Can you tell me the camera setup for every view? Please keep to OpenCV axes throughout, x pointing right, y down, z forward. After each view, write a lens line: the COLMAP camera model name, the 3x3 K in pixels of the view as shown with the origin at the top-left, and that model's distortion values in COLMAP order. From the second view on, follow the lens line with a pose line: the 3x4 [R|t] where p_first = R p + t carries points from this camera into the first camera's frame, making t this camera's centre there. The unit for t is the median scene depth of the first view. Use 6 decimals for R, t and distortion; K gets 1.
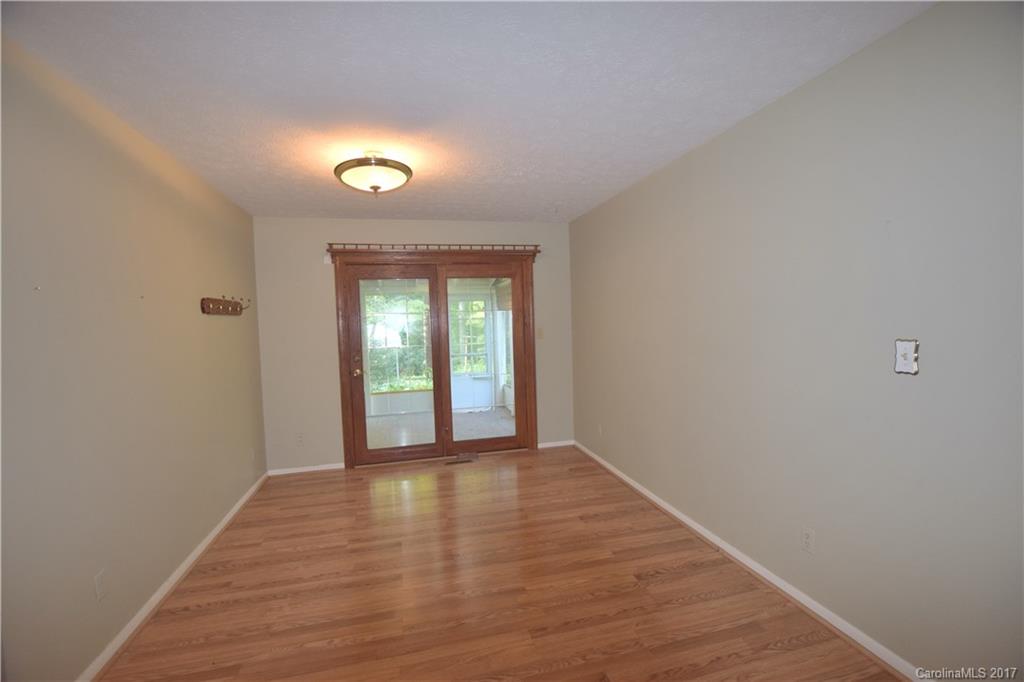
lens RADIAL K [[449.2, 0, 513.4], [0, 449.2, 340.7], [0, 0, 1]] dist [-0.033240, 0.002628]
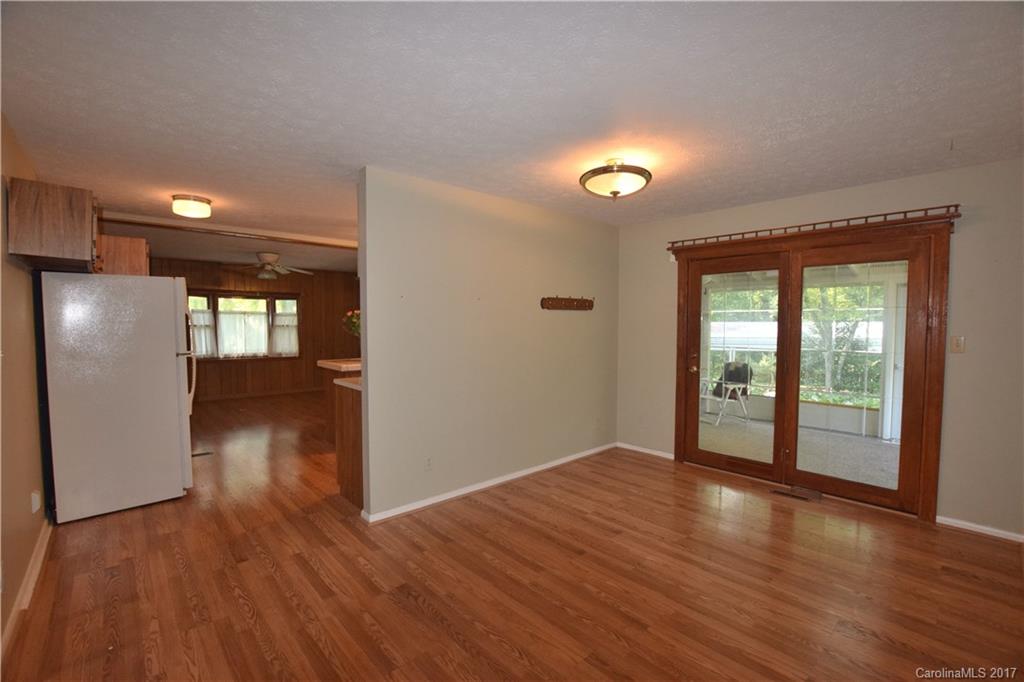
lens RADIAL K [[449.2, 0, 512.3], [0, 449.2, 340.4], [0, 0, 1]] dist [-0.033240, 0.002628]
pose [[0.468914, 0.071450, -0.880349, 0.344955], [-0.056902, 0.997096, 0.050617, -0.020743], [0.881409, 0.026358, 0.471618, 0.185111]]
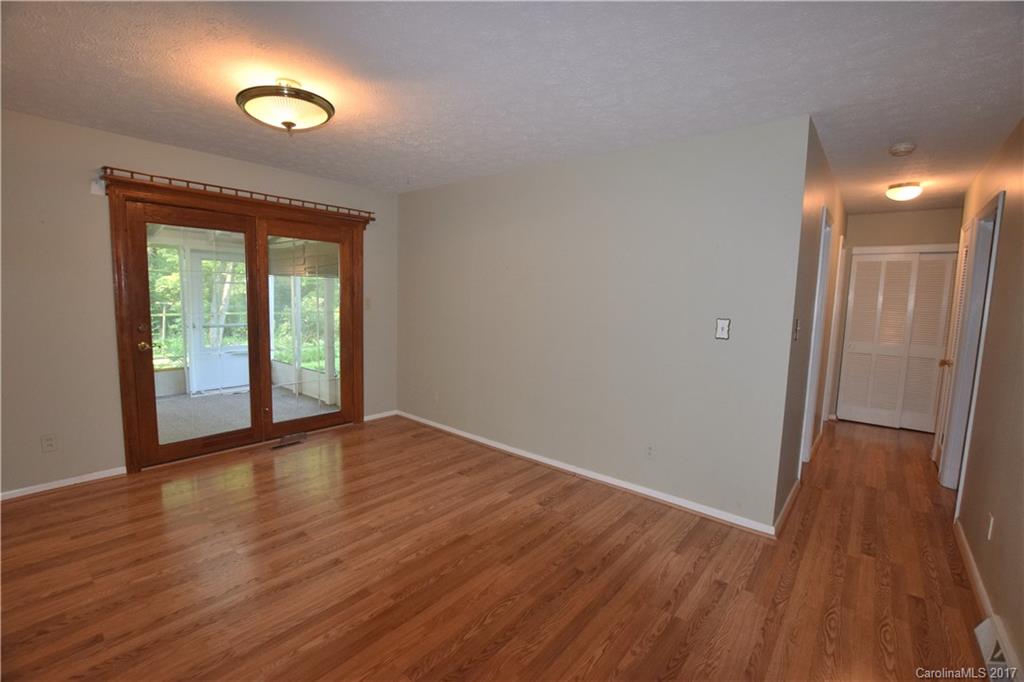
lens RADIAL K [[449.2, 0, 514.5], [0, 449.2, 342.2], [0, 0, 1]] dist [-0.033240, 0.002628]
pose [[0.806945, -0.007115, 0.590583, -0.294591], [-0.028659, 0.998278, 0.051184, 0.008416], [-0.589930, -0.058228, 0.805352, 0.032689]]
